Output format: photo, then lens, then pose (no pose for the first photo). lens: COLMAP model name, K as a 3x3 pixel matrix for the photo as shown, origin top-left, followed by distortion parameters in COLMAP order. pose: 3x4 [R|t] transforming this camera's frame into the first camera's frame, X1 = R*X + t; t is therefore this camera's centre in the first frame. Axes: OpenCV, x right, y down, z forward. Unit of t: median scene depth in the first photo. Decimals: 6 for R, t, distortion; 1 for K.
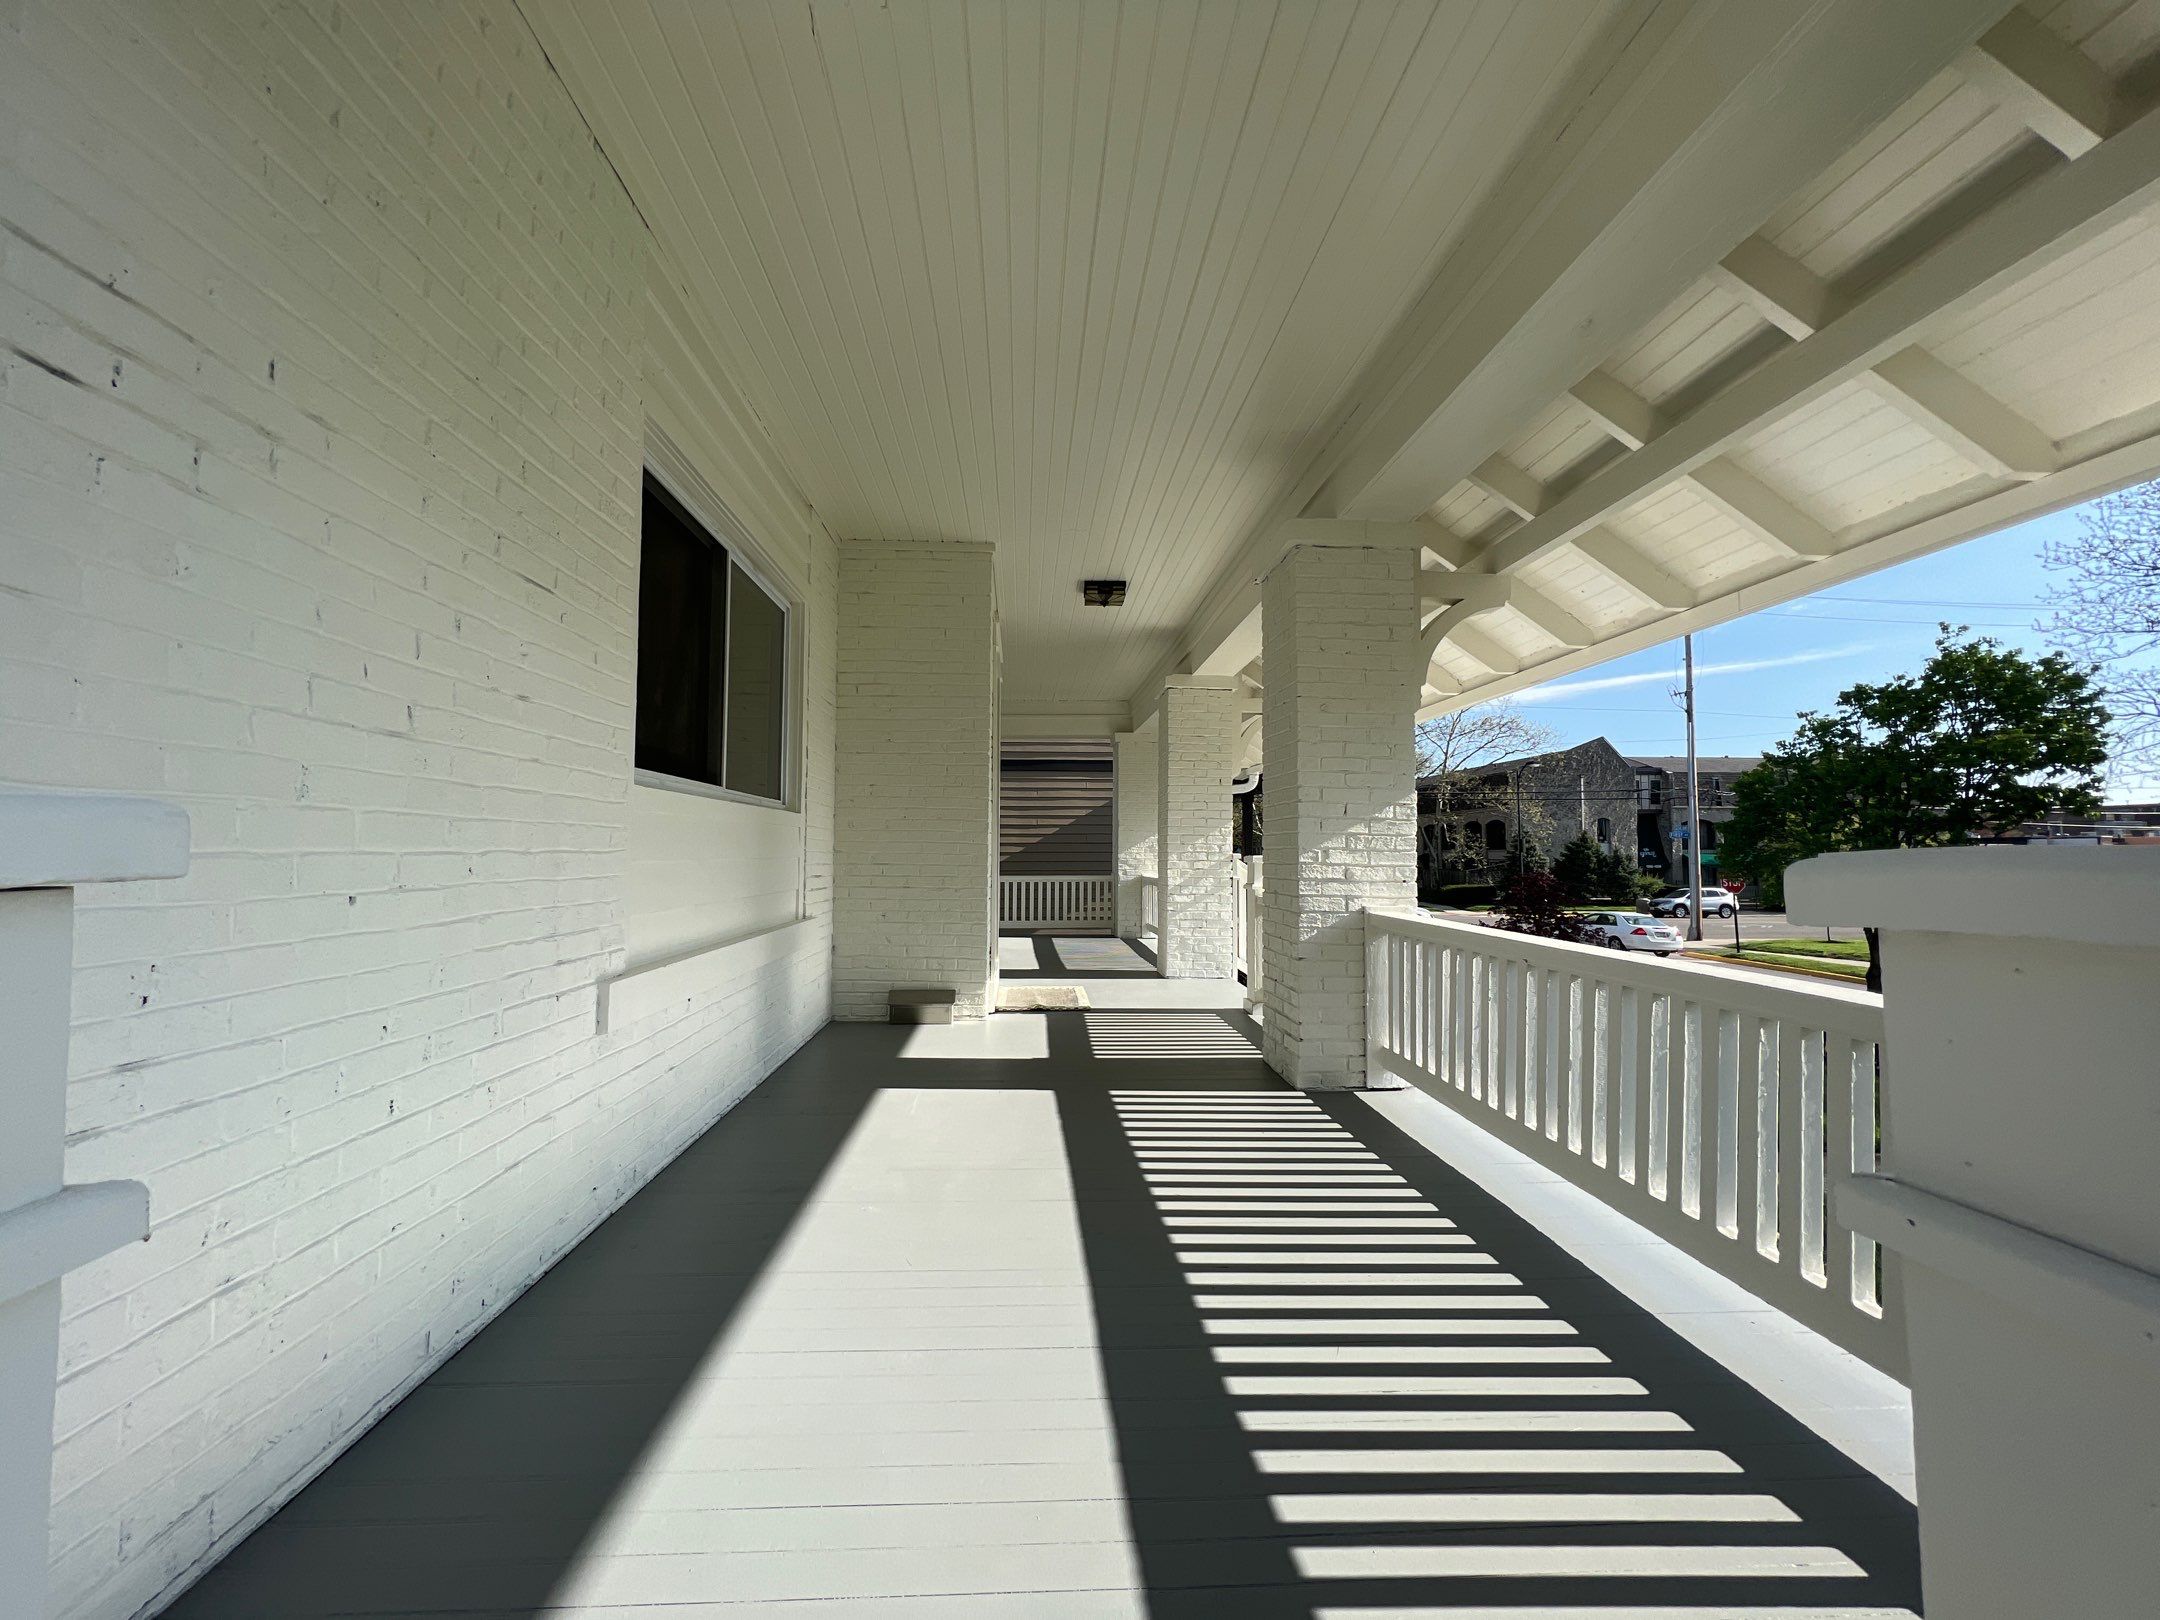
lens RADIAL K [[859.6, 0, 1065.6], [0, 859.6, 810.1], [0, 0, 1]] dist [-0.006898, 0.000817]
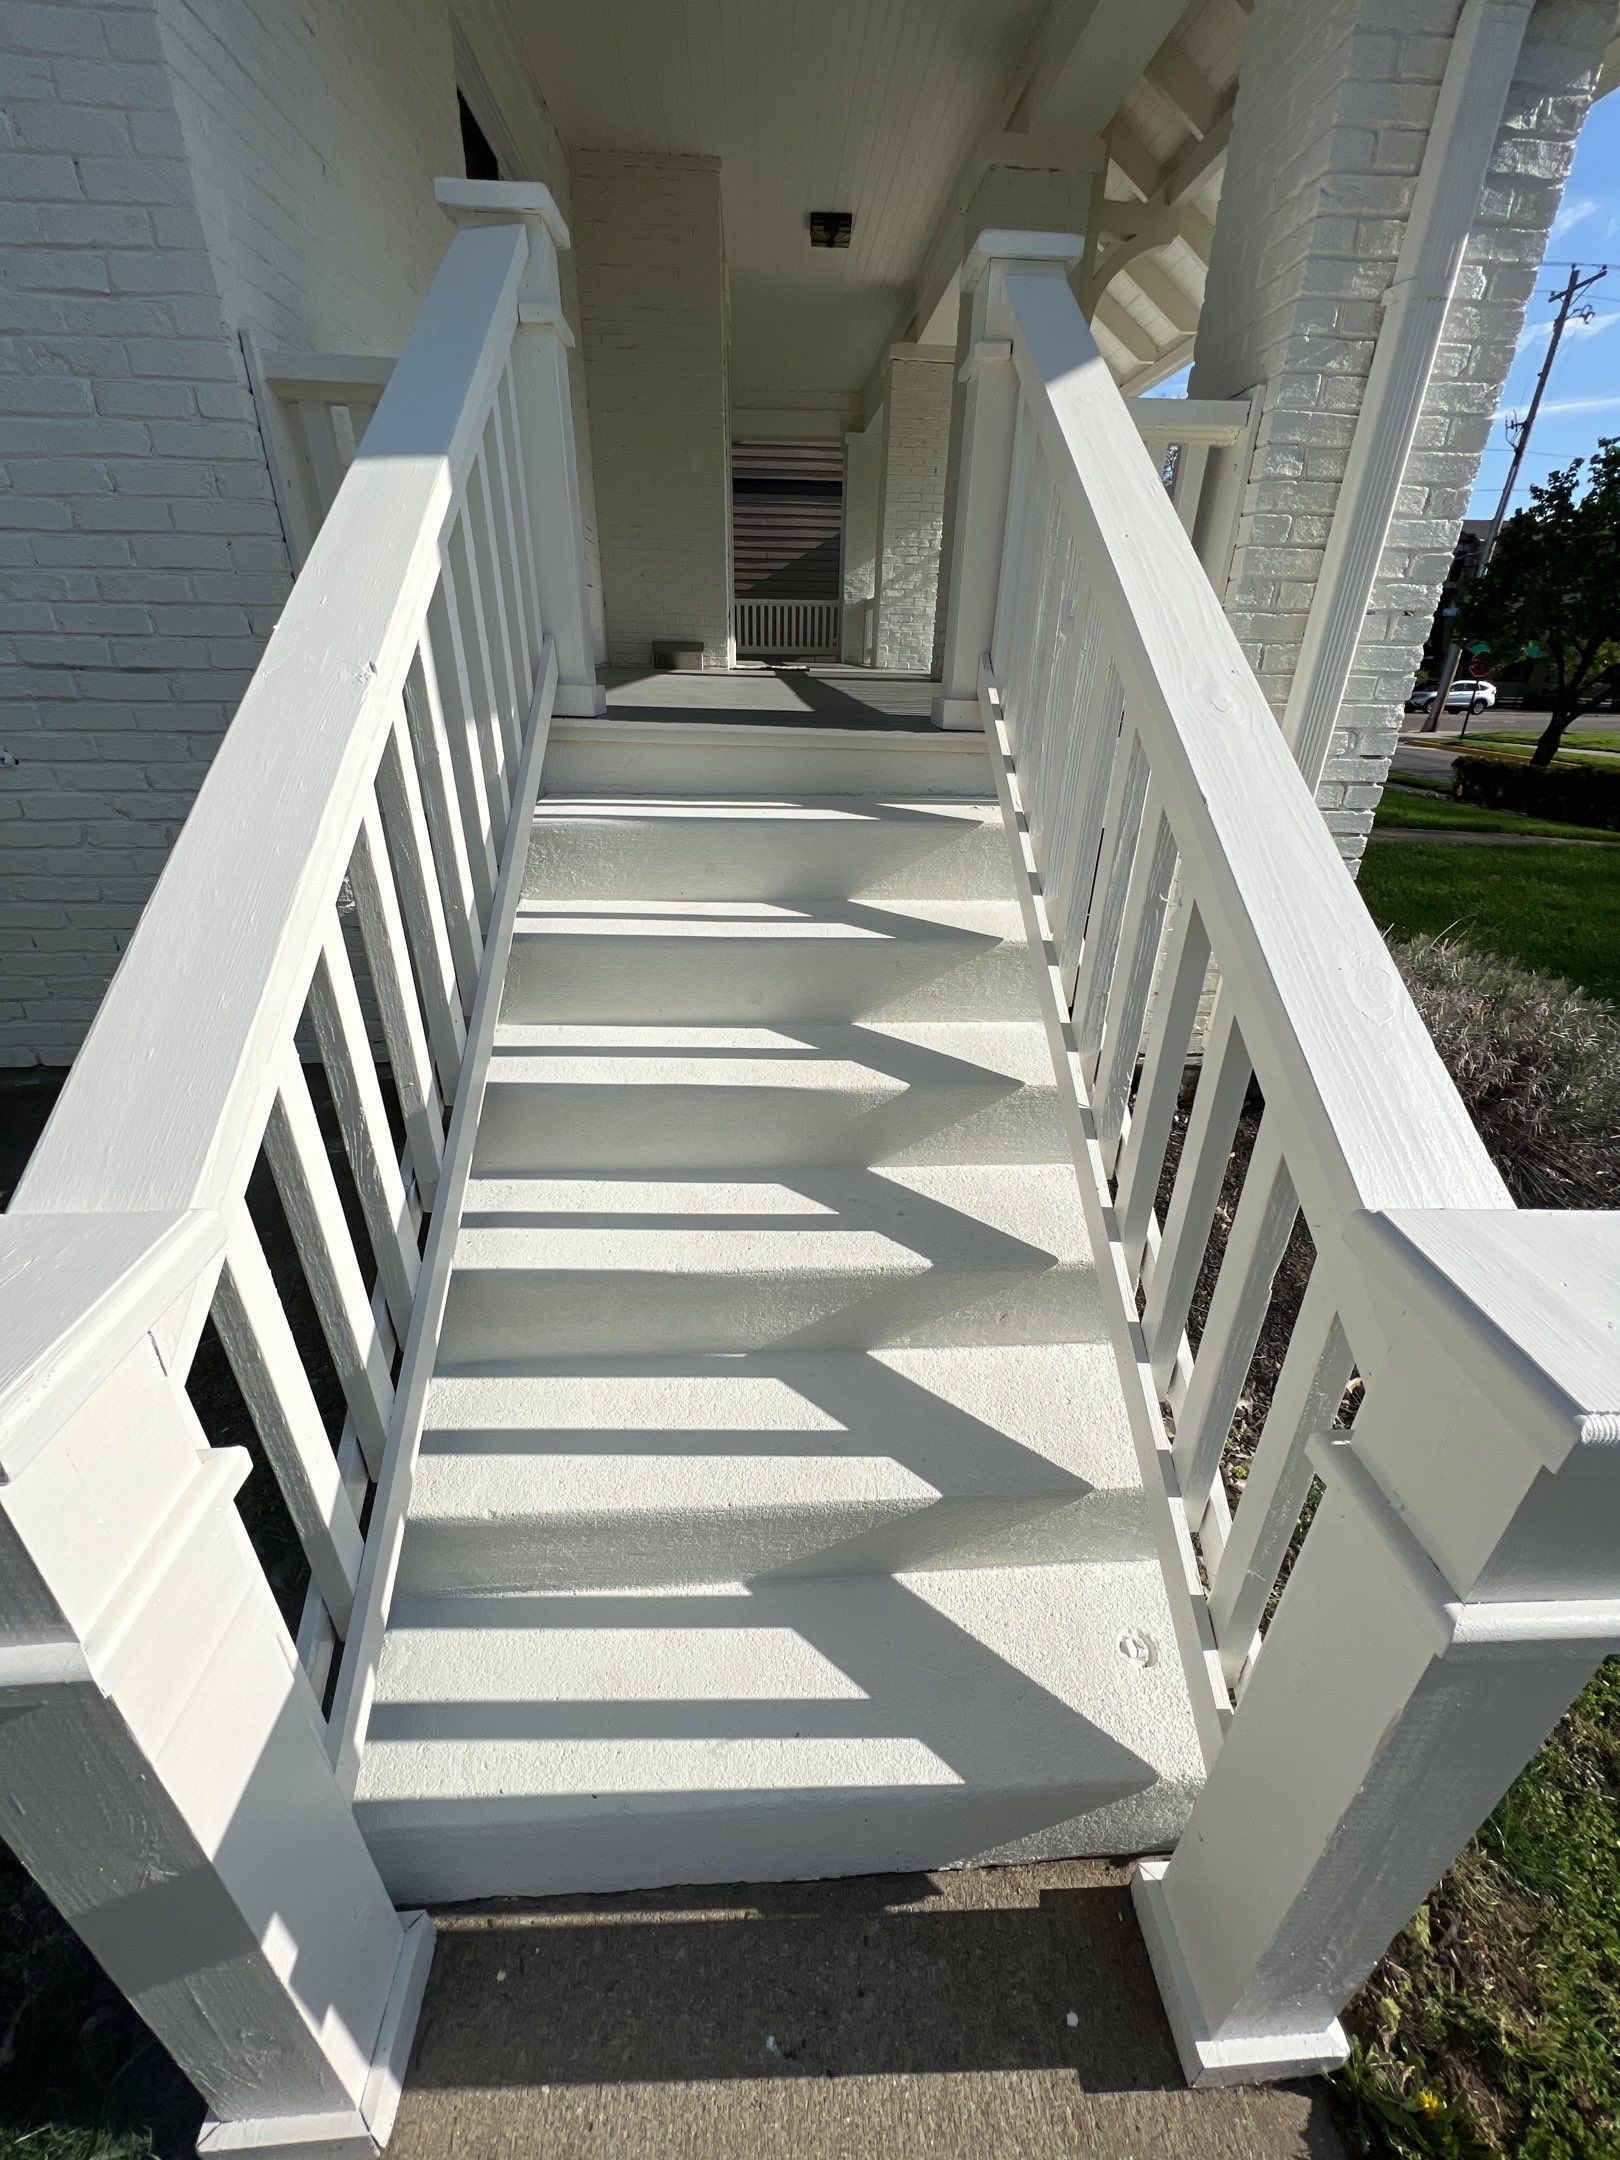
lens RADIAL K [[859.6, 0, 810.0], [0, 859.6, 1080.0], [0, 0, 1]] dist [-0.006898, 0.000817]
pose [[0.999853, 0.006861, 0.015735, 0.007156], [-0.013776, 0.867616, 0.497044, 0.064881], [-0.010241, -0.497187, 0.867583, -0.204965]]
